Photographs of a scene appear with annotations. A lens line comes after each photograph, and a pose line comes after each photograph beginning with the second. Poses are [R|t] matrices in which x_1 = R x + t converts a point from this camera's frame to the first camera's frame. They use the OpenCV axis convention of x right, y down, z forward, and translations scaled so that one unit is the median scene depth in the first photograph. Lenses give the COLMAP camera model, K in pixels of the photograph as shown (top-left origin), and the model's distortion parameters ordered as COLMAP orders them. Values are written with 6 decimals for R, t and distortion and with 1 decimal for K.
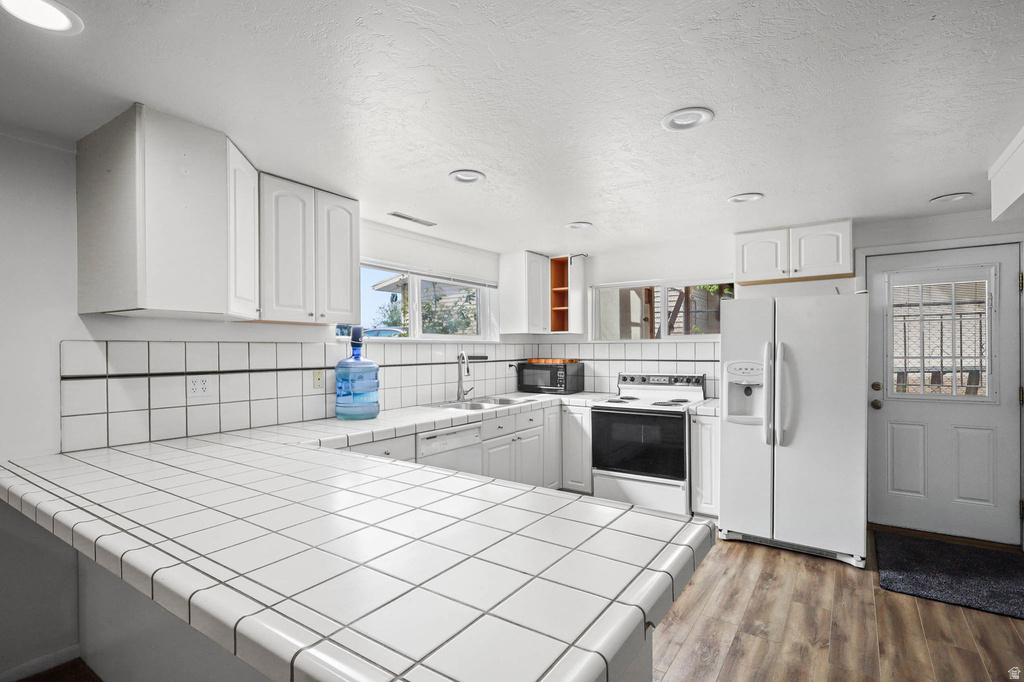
lens RADIAL K [[469.7, 0, 508.9], [0, 469.7, 350.6], [0, 0, 1]] dist [0.000586, 0.000284]
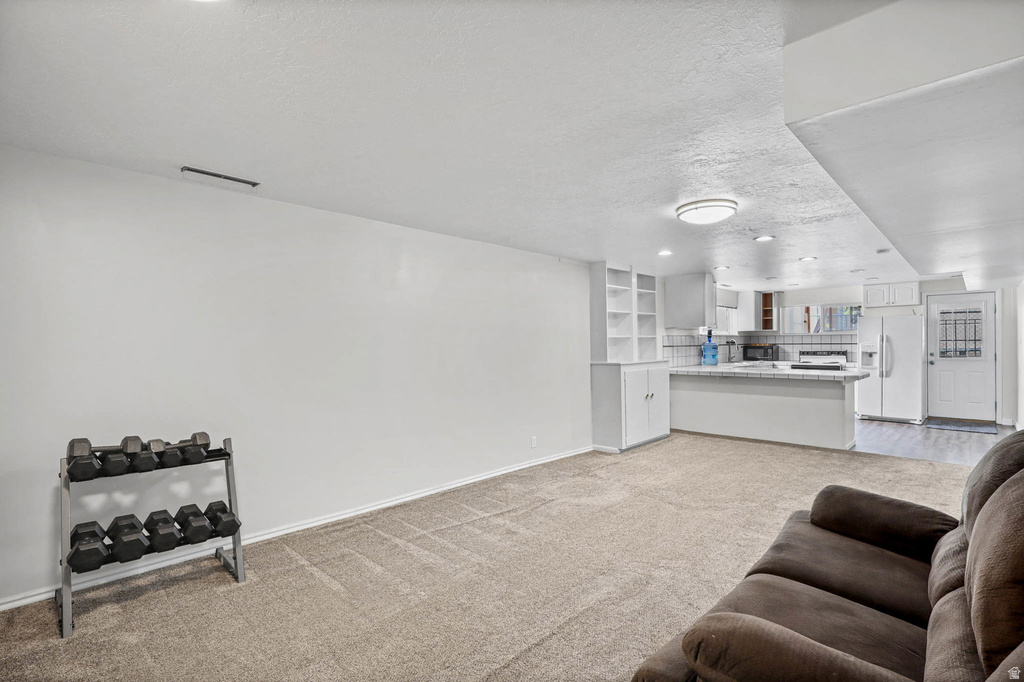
lens RADIAL K [[486.4, 0, 532.7], [0, 486.4, 347.1], [0, 0, 1]] dist [-0.001936, -0.000243]
pose [[0.994588, -0.003670, -0.103834, -0.819248], [0.004393, 0.999968, 0.006738, 0.018296], [0.103806, -0.007157, 0.994572, -1.419456]]
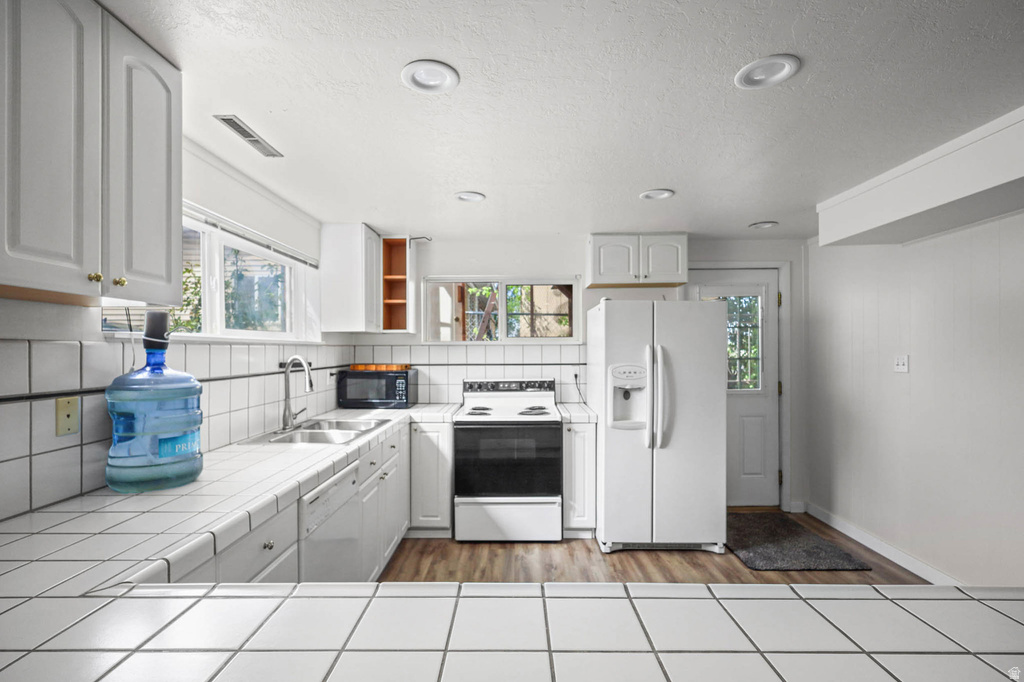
lens RADIAL K [[477.2, 0, 484.0], [0, 477.2, 347.9], [0, 0, 1]] dist [-0.000950, 0.000121]
pose [[0.845246, 0.003069, 0.534369, -0.241699], [0.002760, 0.999945, -0.010109, -0.002264], [-0.534371, 0.010019, 0.845191, 0.282360]]
